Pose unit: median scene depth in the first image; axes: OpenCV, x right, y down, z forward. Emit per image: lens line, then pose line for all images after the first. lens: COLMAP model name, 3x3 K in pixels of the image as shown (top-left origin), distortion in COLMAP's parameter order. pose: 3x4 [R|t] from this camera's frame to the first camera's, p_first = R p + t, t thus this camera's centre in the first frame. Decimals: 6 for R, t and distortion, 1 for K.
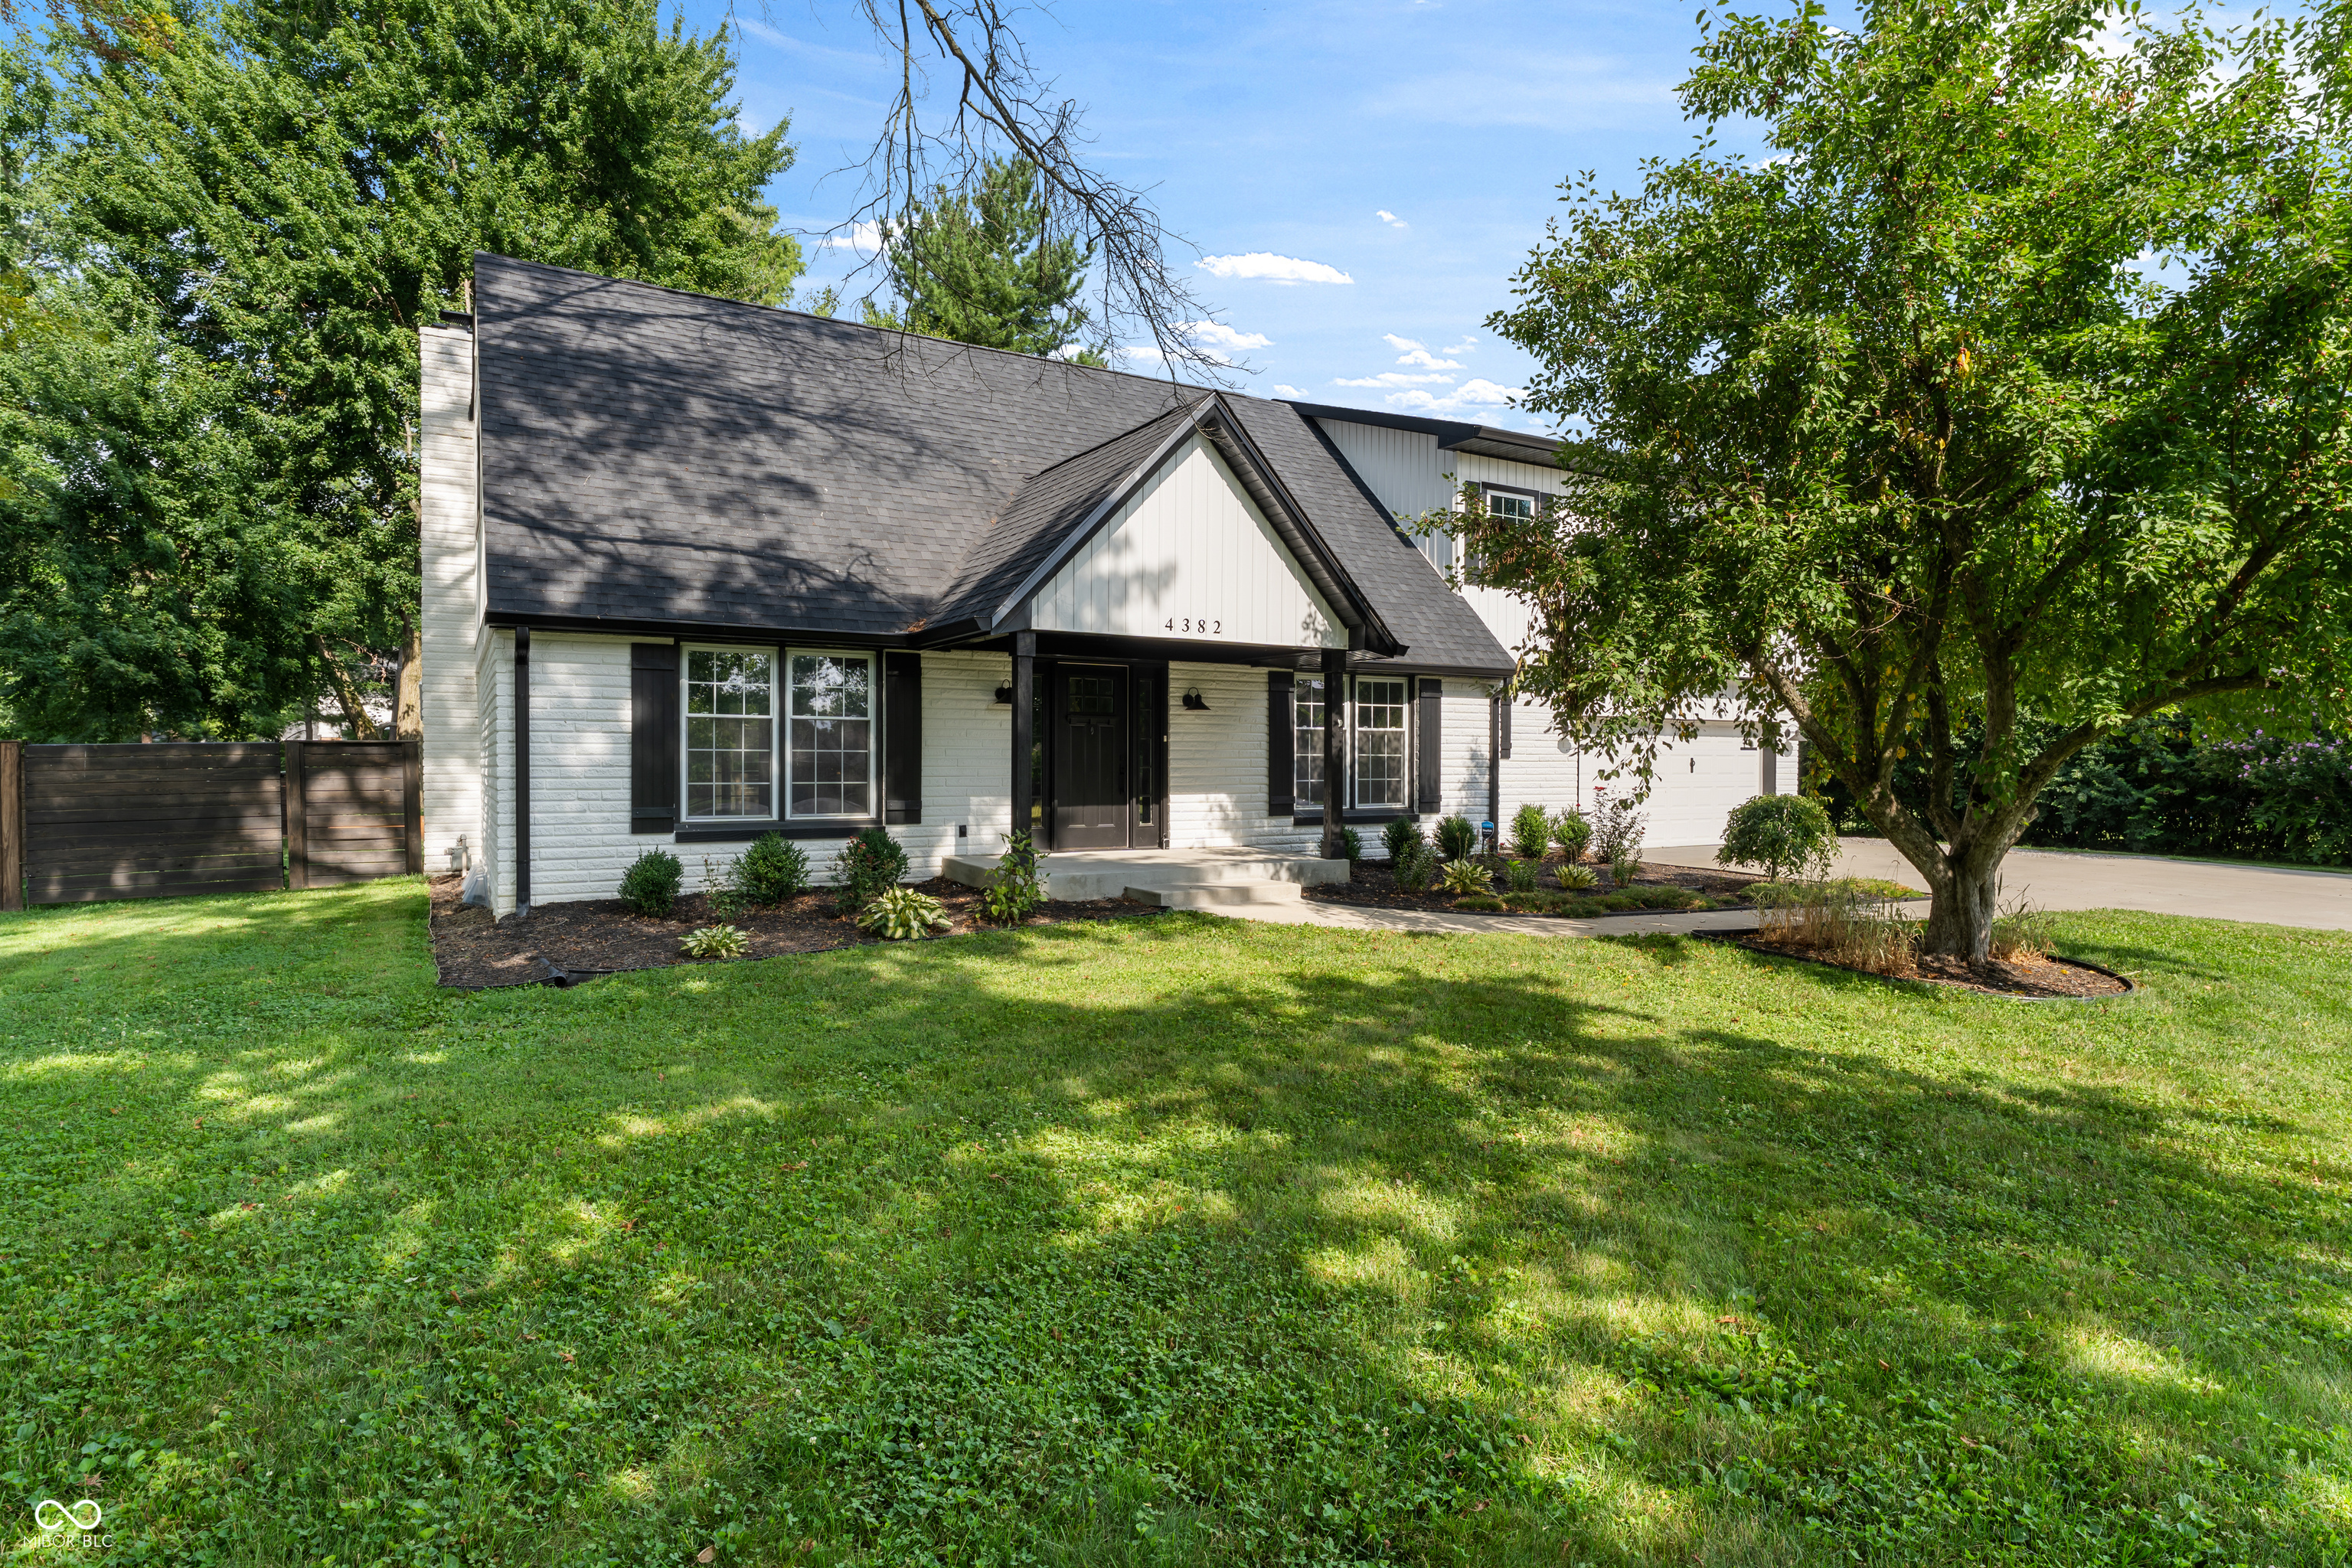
lens RADIAL K [[1232.2, 0, 1180.9], [0, 1232.2, 786.6], [0, 0, 1]] dist [0.033092, -0.001335]
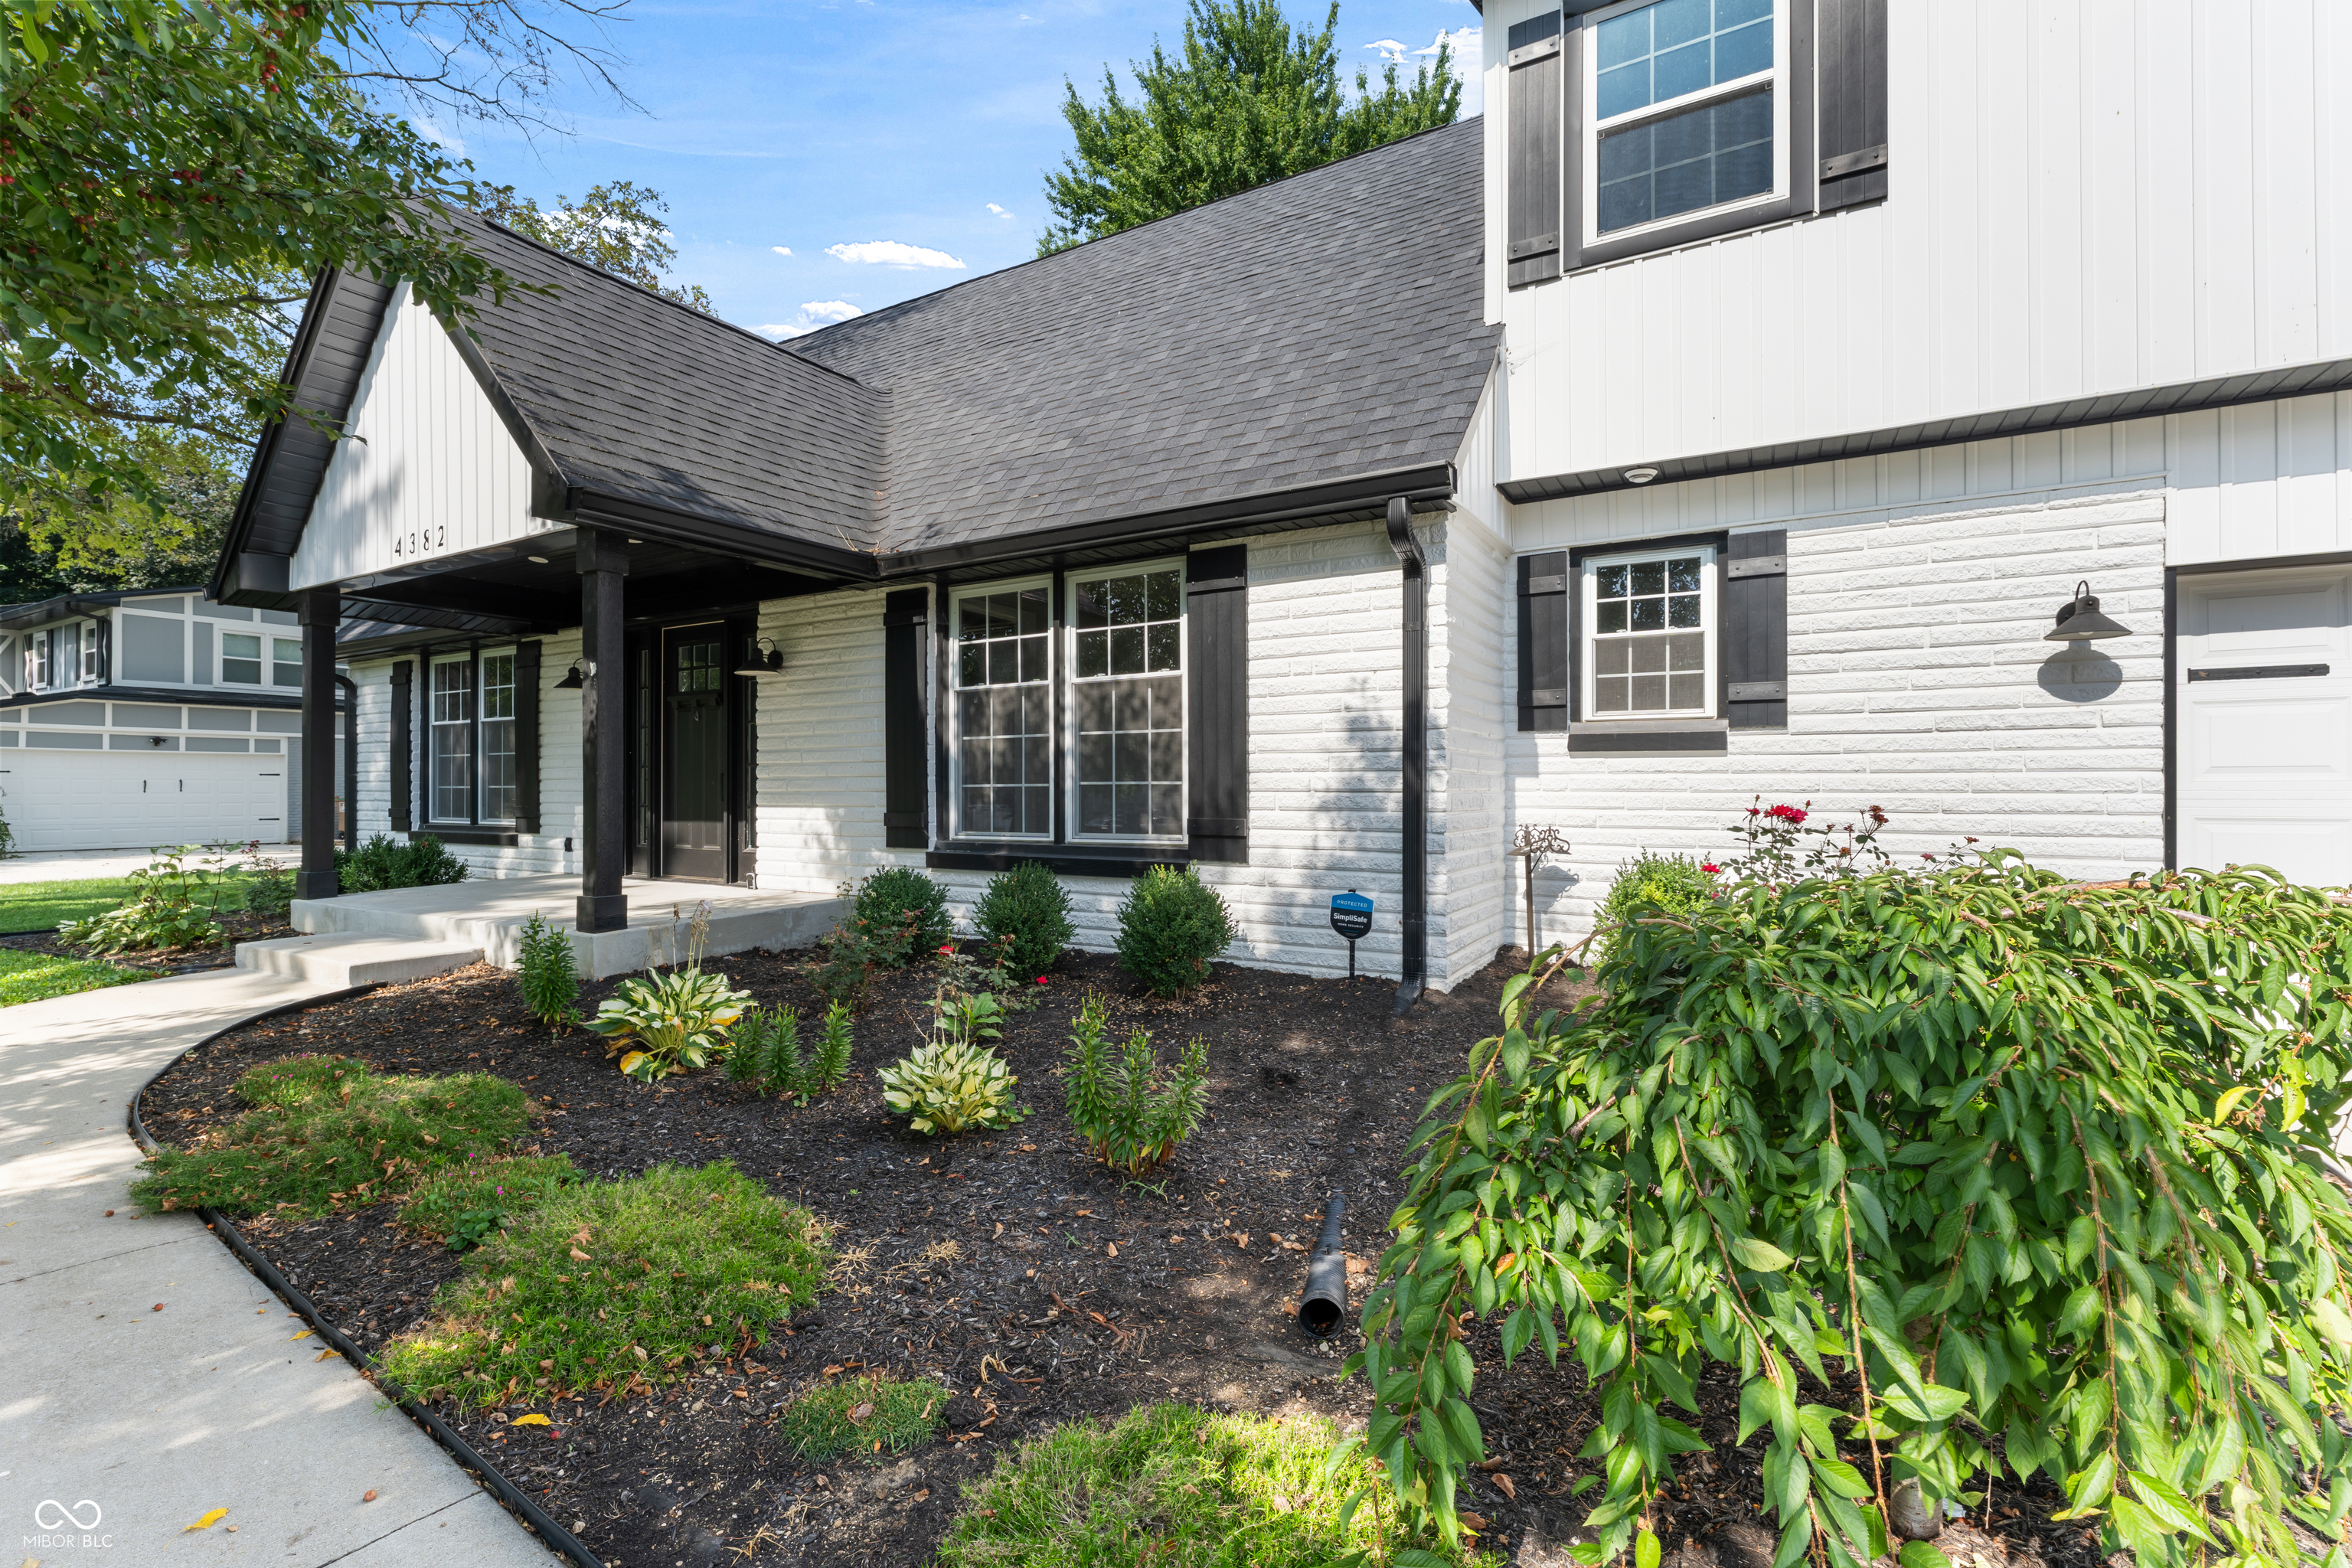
lens RADIAL K [[1060.1, 0, 1169.9], [0, 1060.1, 788.9], [0, 0, 1]] dist [-0.003946, -0.001115]
pose [[0.473247, -0.003409, -0.880923, 0.591232], [-0.013267, 0.999852, -0.010997, 0.000520], [0.880830, 0.016892, 0.473132, 0.929307]]
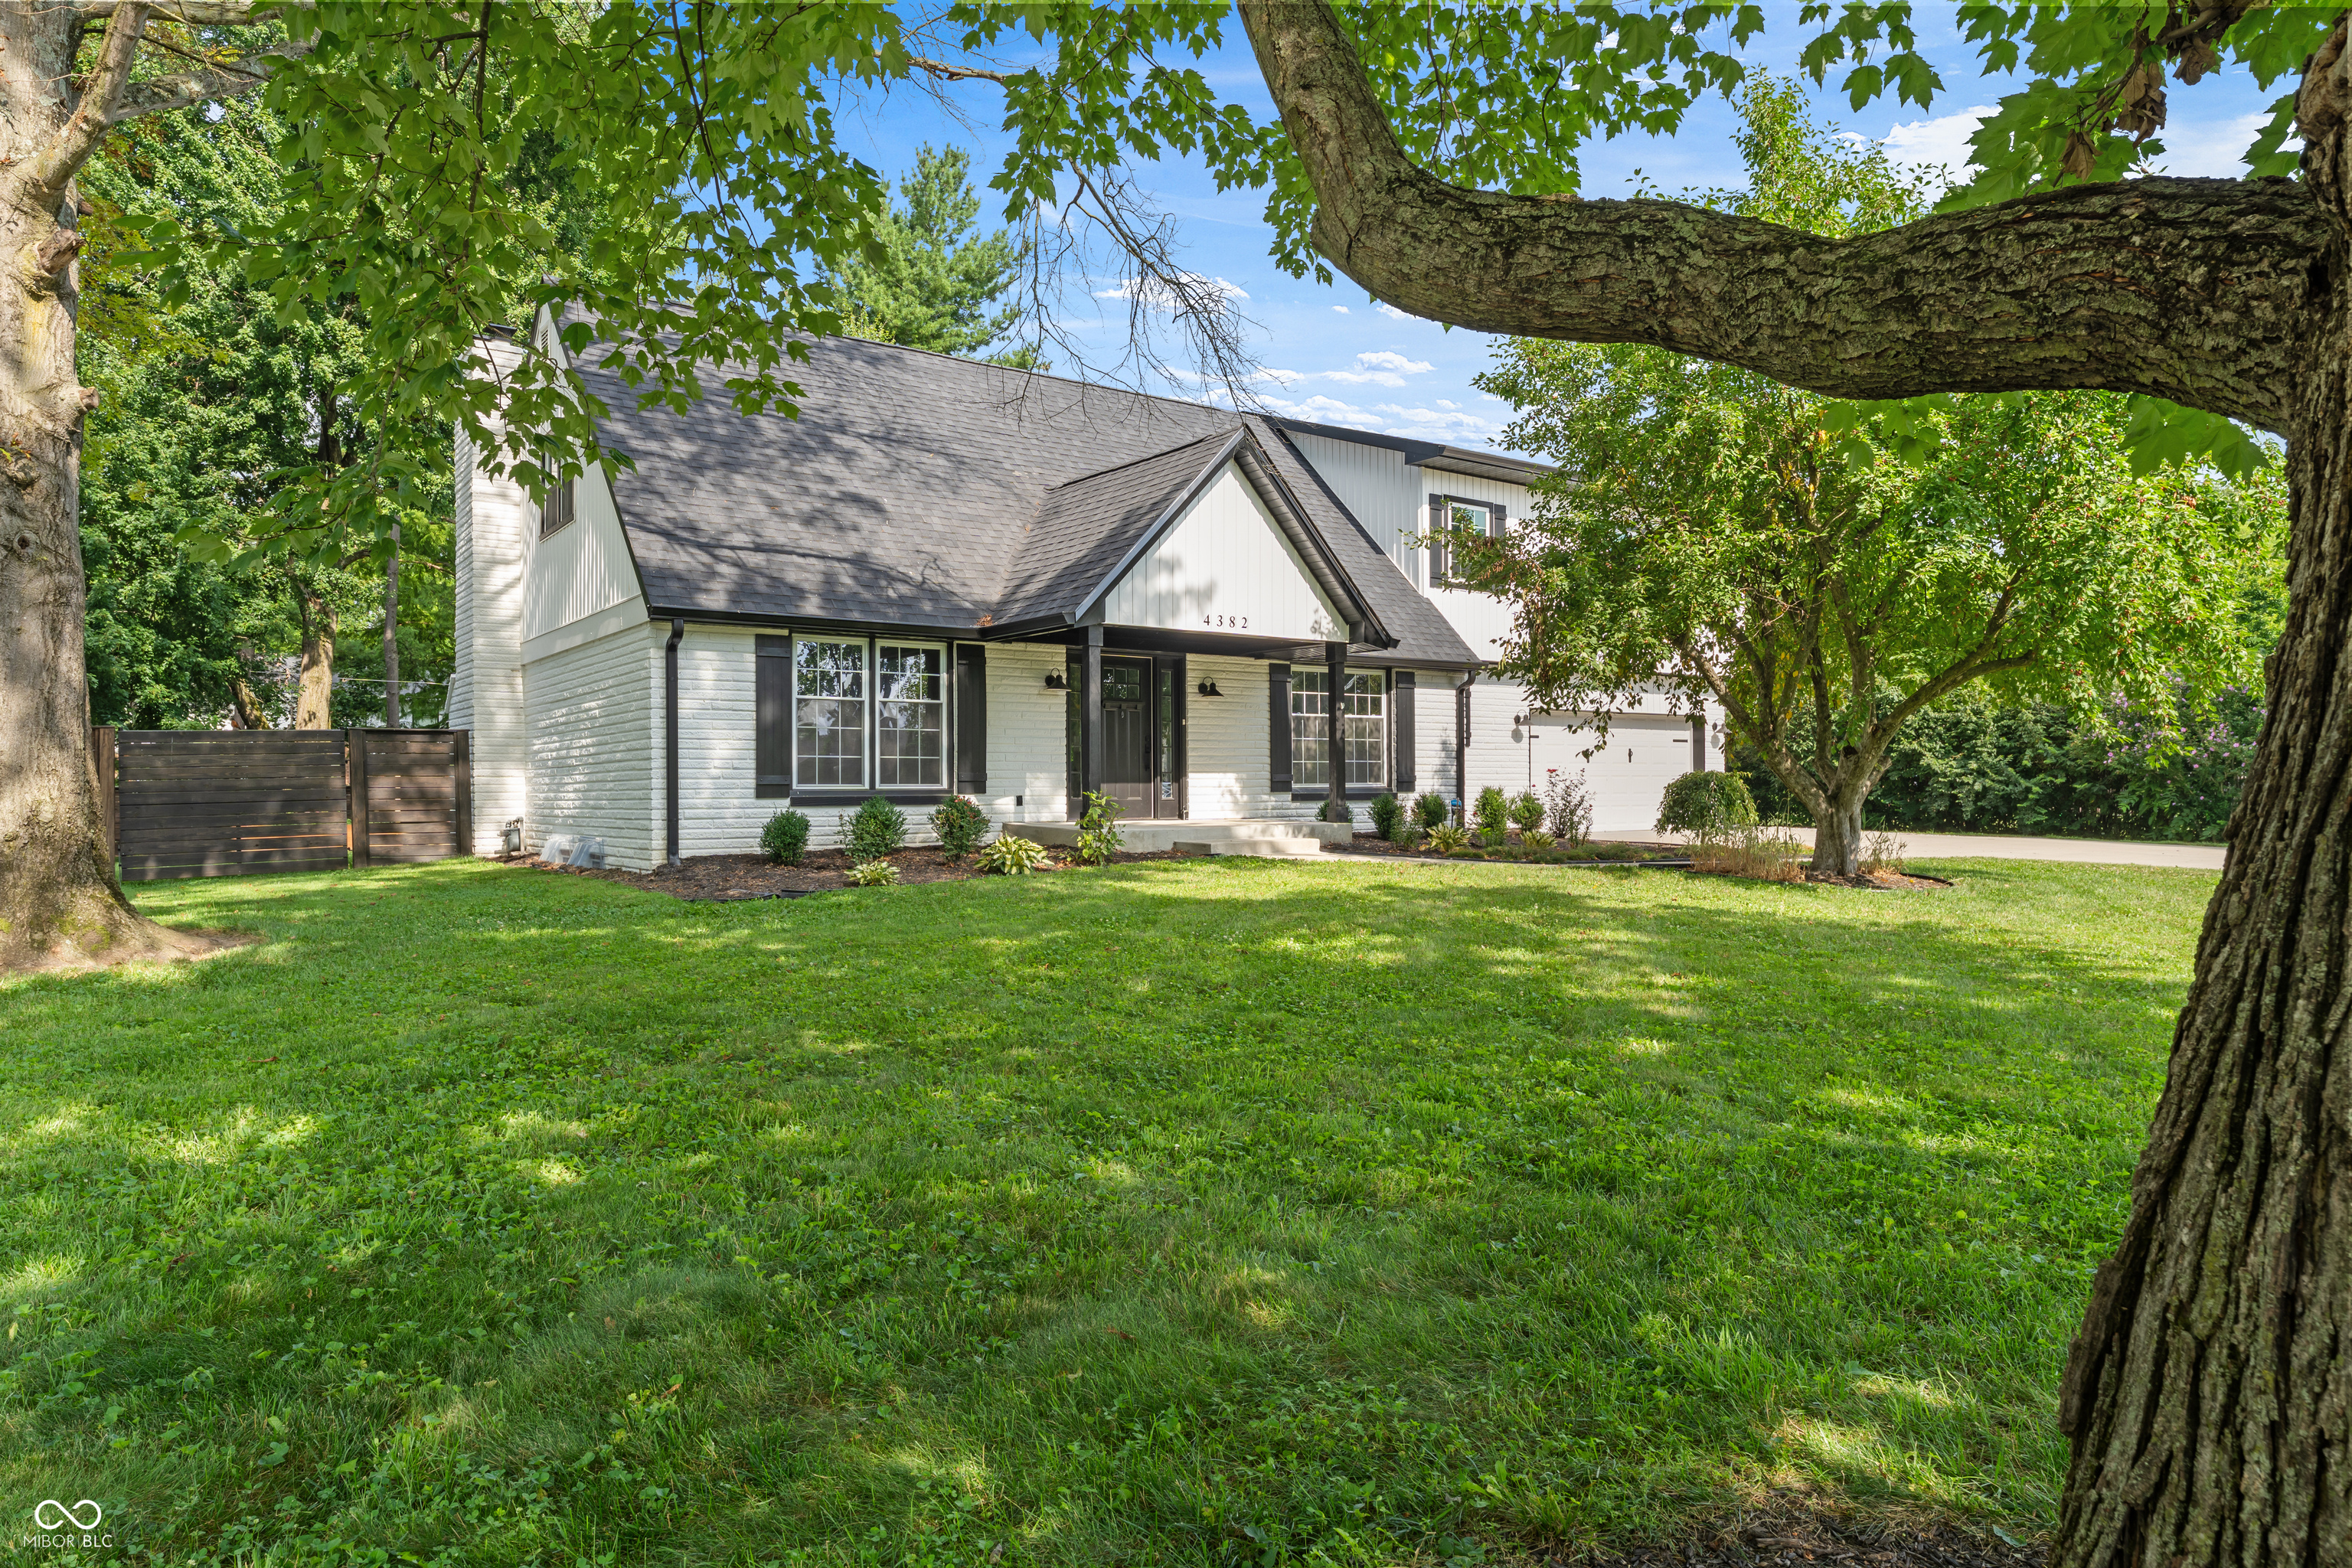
lens RADIAL K [[1419.2, 0, 1181.8], [0, 1419.2, 778.7], [0, 0, 1]] dist [0.039646, 0.006281]
pose [[0.995740, -0.007653, 0.091888, -0.134733], [0.010102, 0.999605, -0.026216, 0.046873], [-0.091651, 0.027033, 0.995424, -0.294691]]
